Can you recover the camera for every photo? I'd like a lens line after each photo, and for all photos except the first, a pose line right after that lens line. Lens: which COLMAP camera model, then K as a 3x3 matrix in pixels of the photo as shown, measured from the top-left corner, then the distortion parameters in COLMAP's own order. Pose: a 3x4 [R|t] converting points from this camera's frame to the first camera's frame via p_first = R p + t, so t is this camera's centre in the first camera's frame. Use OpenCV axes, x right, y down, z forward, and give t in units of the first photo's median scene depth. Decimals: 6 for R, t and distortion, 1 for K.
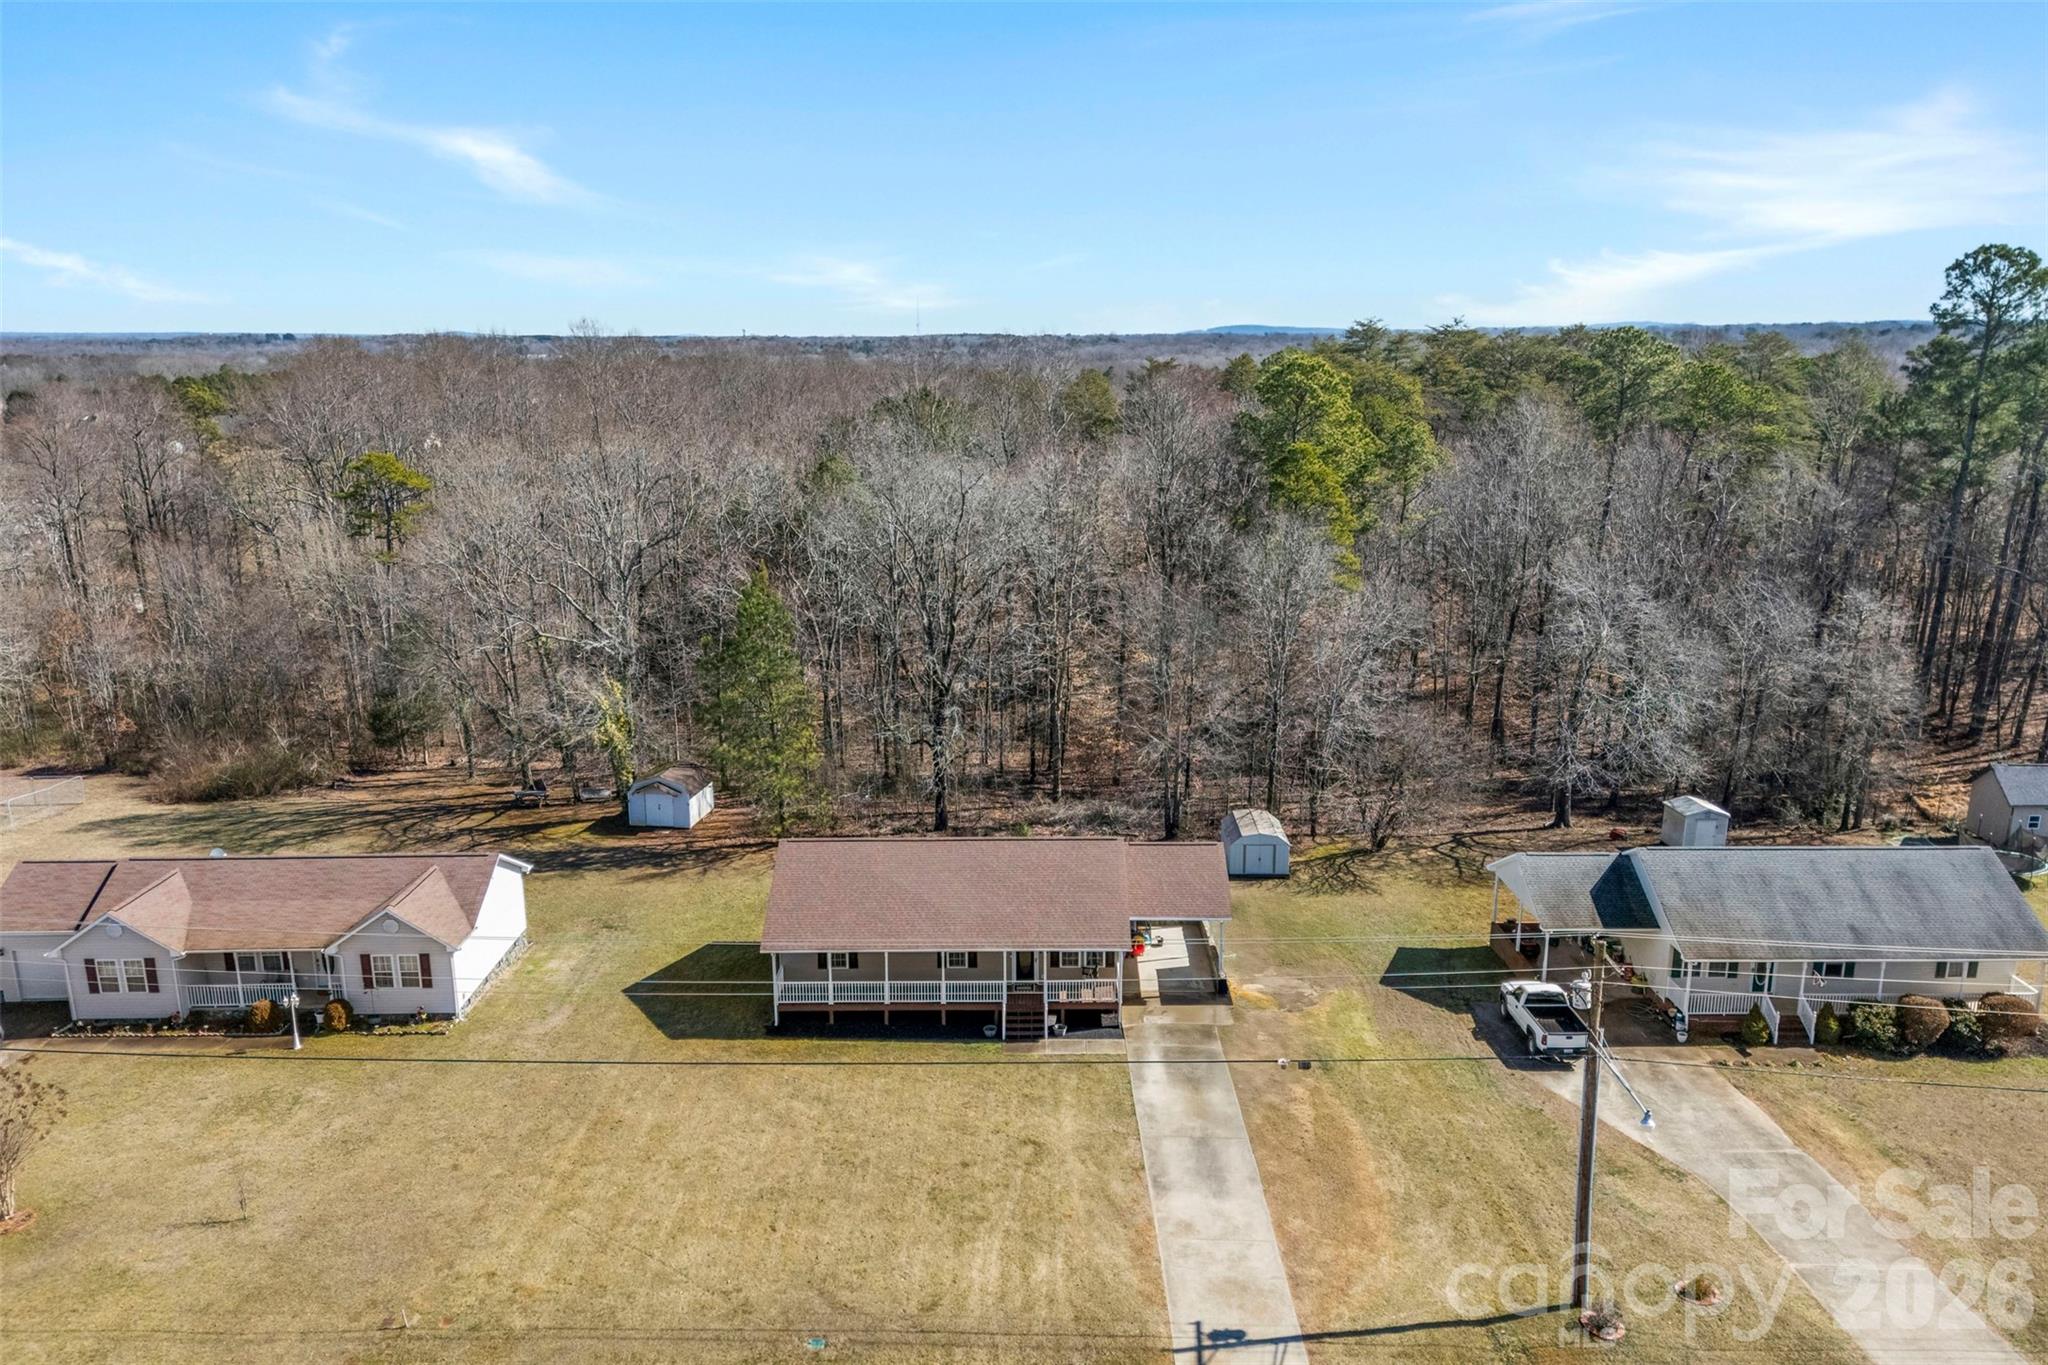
lens RADIAL K [[1539.0, 0, 1014.7], [0, 1539.0, 695.8], [0, 0, 1]] dist [0.068405, -0.053498]
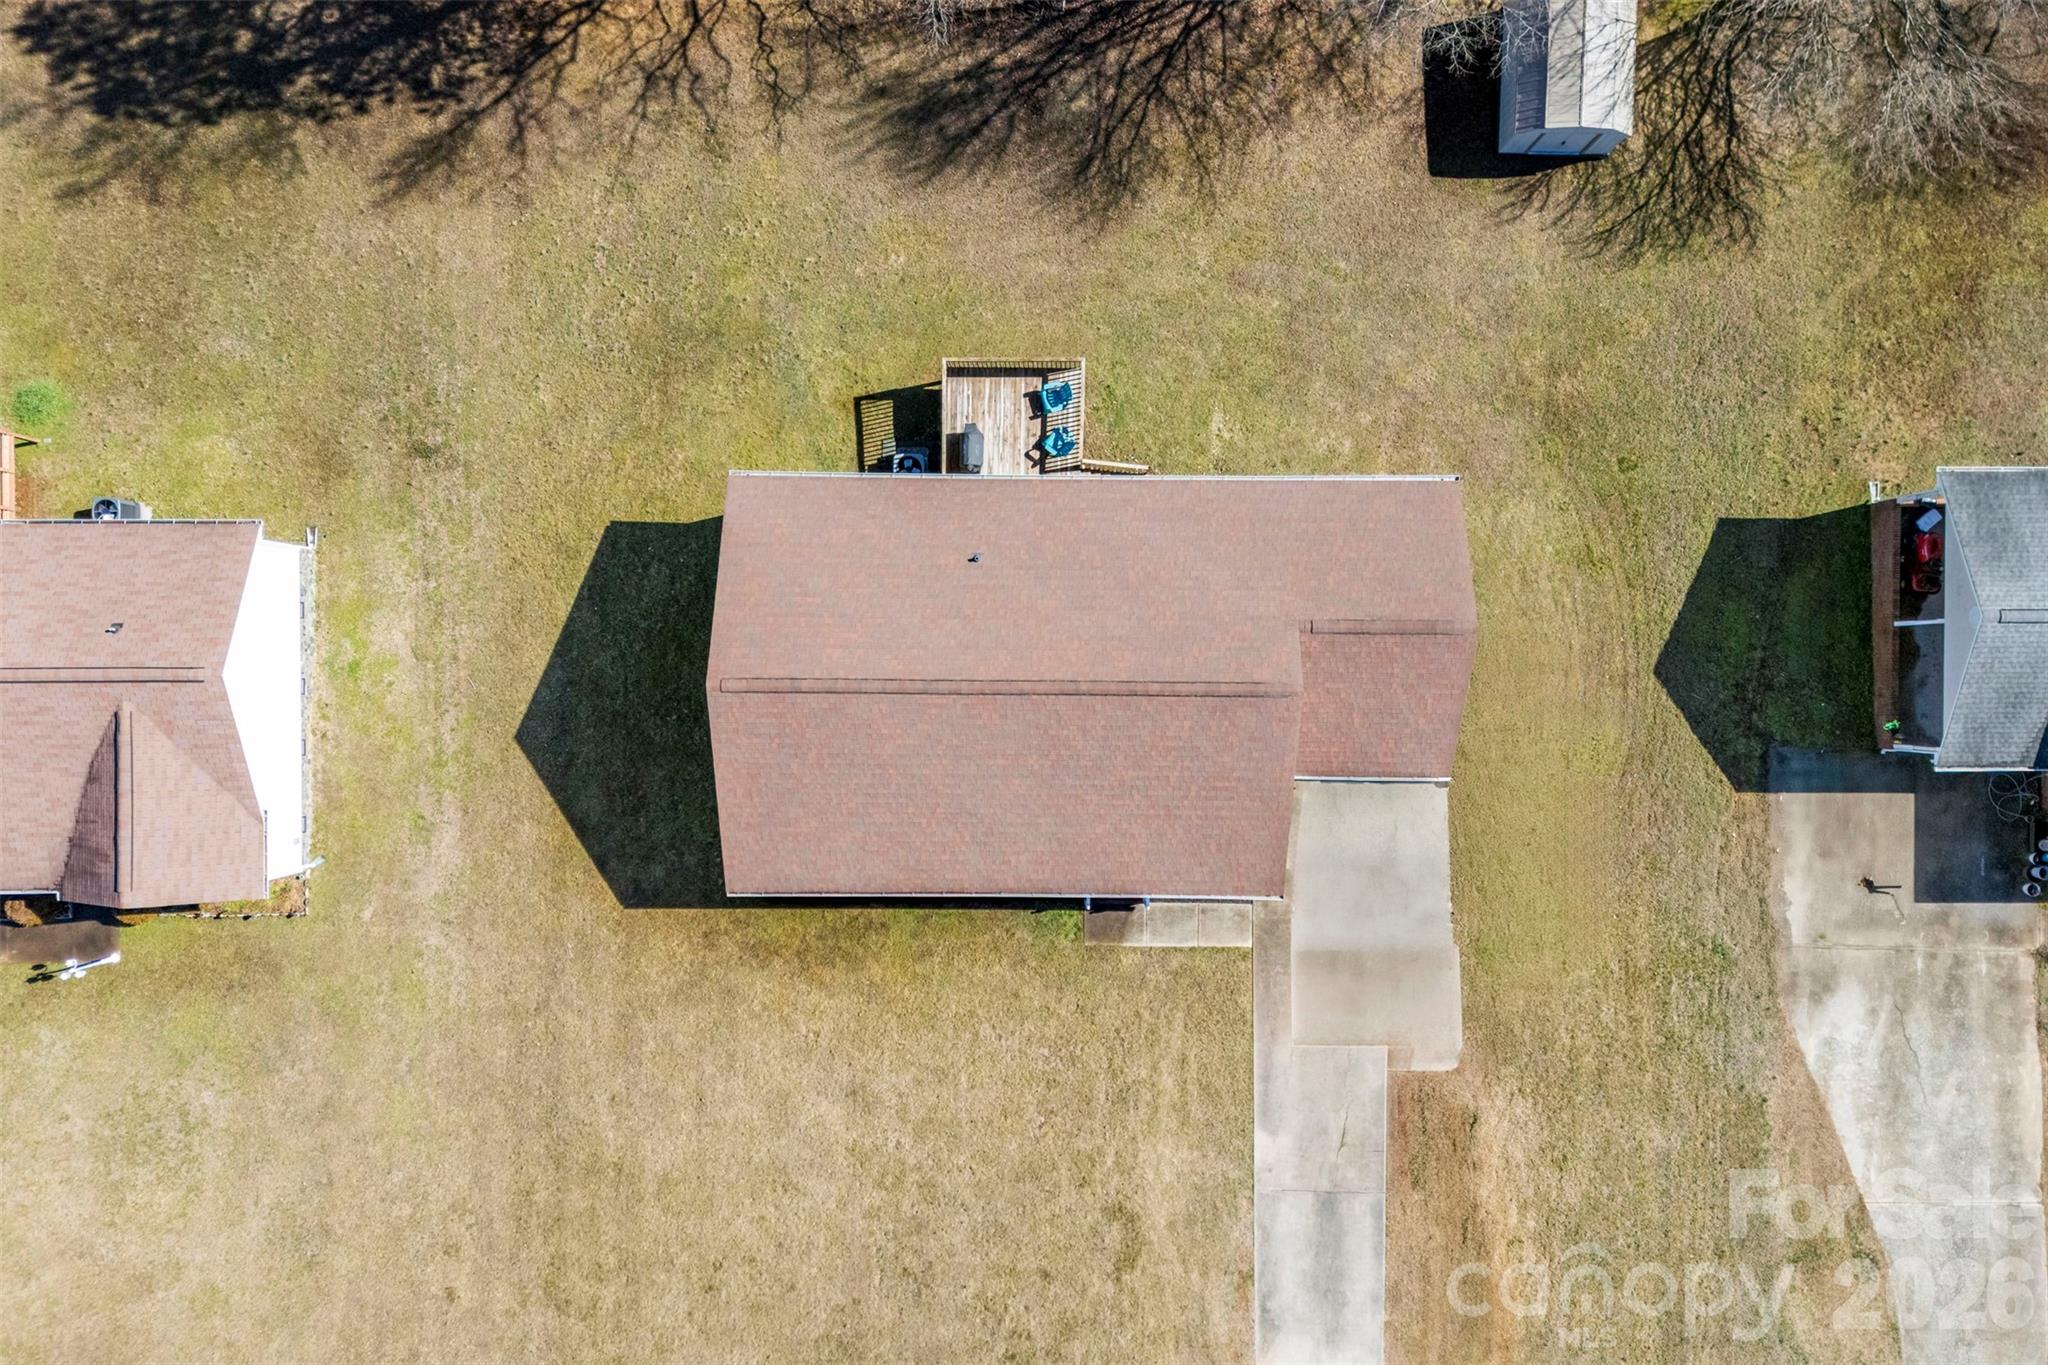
lens RADIAL K [[1539.0, 0, 1013.8], [0, 1539.0, 681.2], [0, 0, 1]] dist [0.068405, -0.053498]
pose [[0.999942, -0.005510, 0.009279, -0.046281], [-0.007905, 0.211414, 0.977365, -0.505787], [-0.007347, -0.977381, 0.211358, 0.948378]]
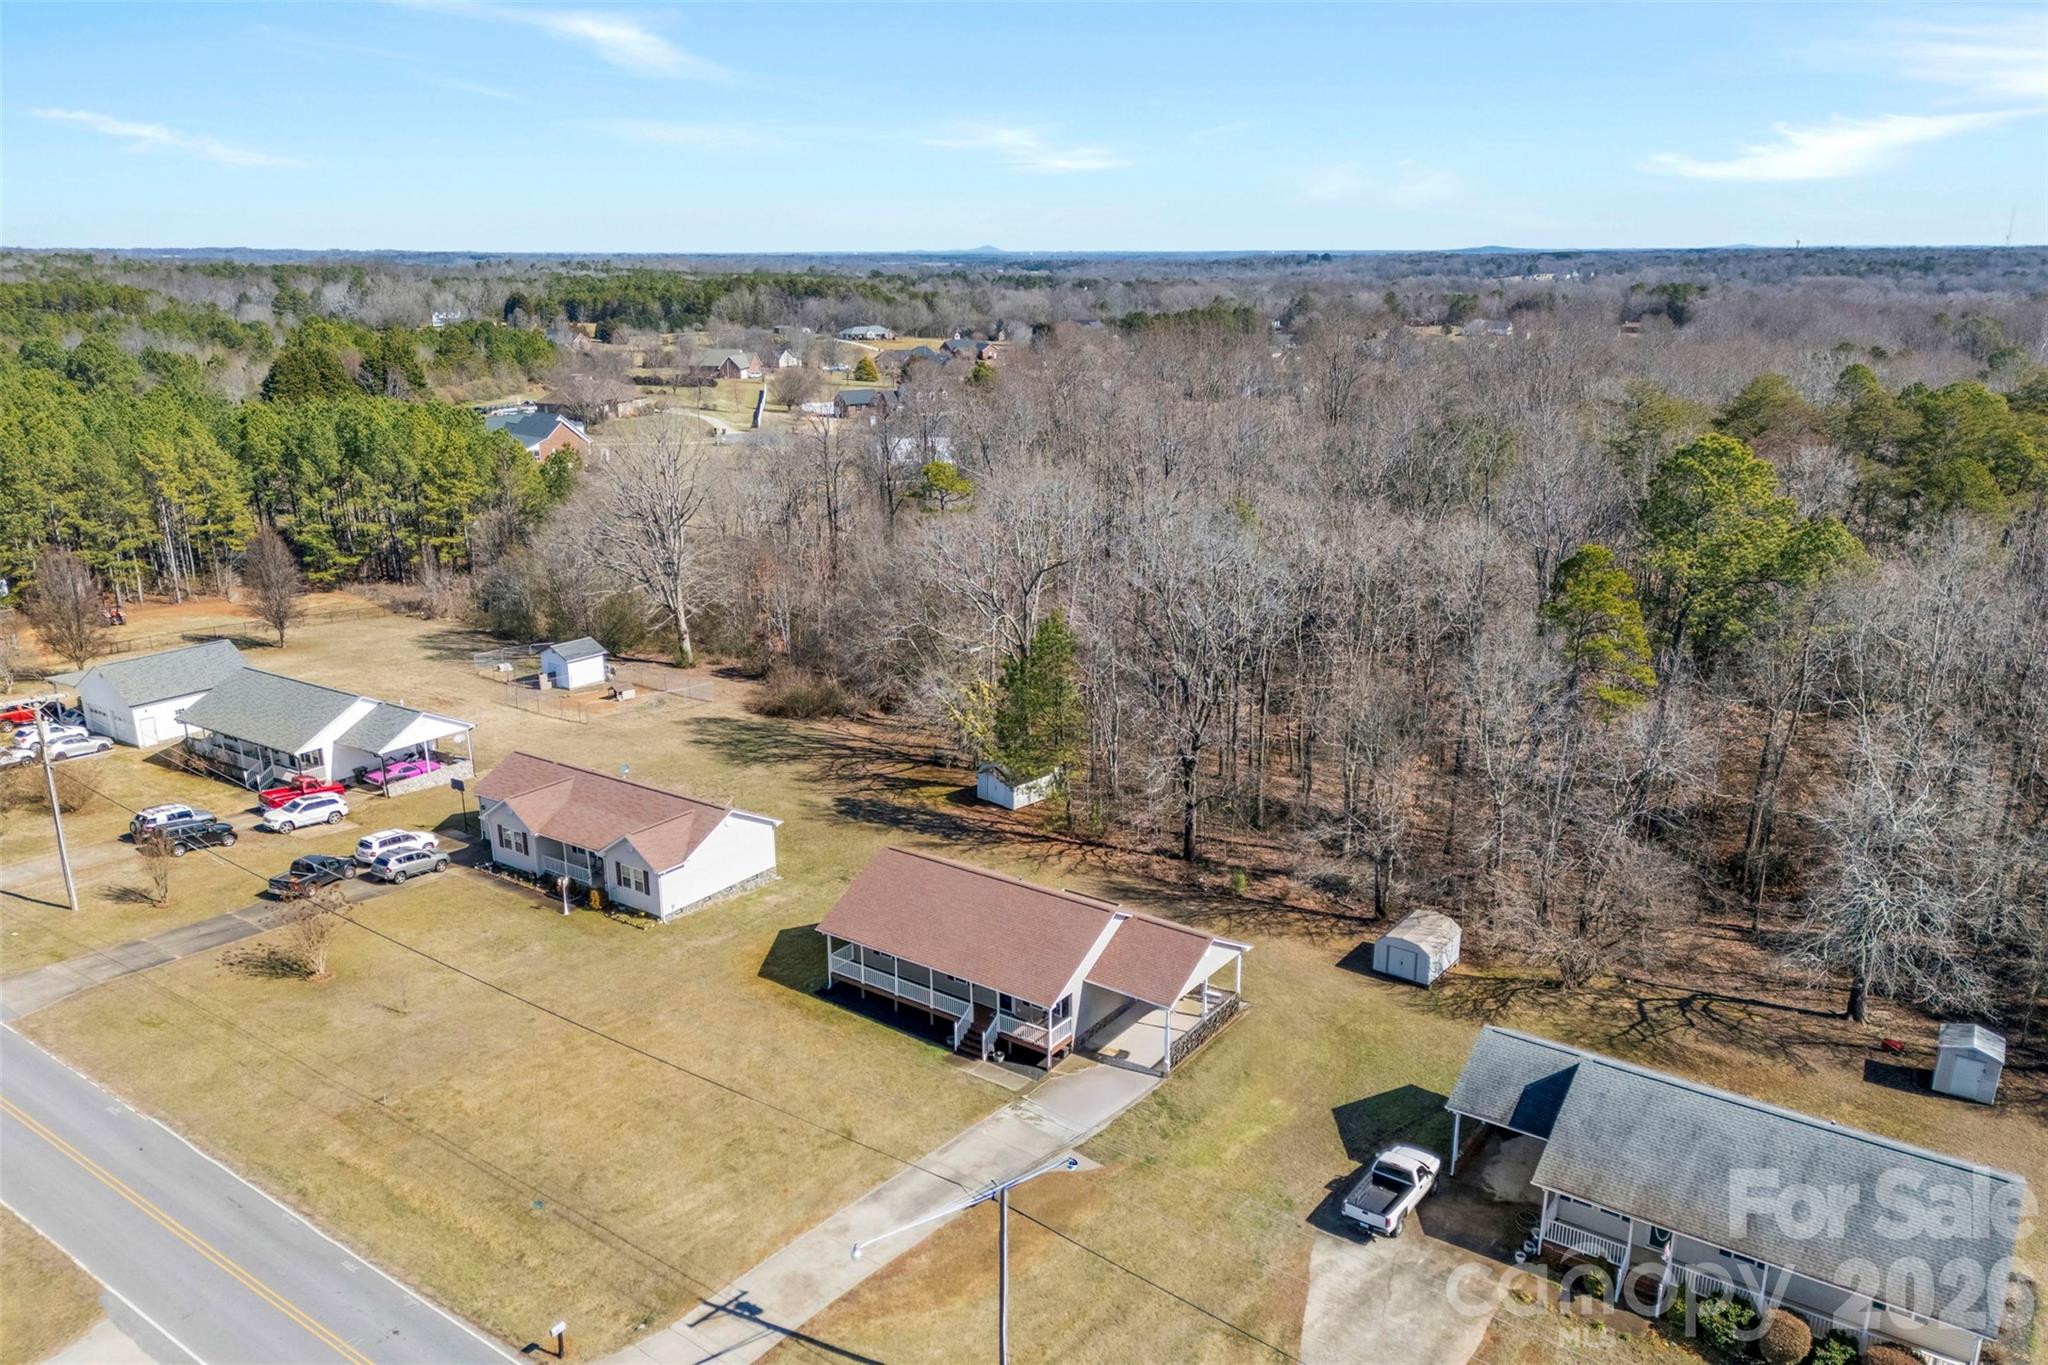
lens RADIAL K [[1539.0, 0, 1021.6], [0, 1539.0, 696.7], [0, 0, 1]] dist [0.068405, -0.053498]
pose [[0.810144, 0.165750, -0.562312, 0.663627], [-0.135181, 0.986166, 0.095928, -0.171747], [0.570433, -0.001702, 0.821342, 0.040897]]
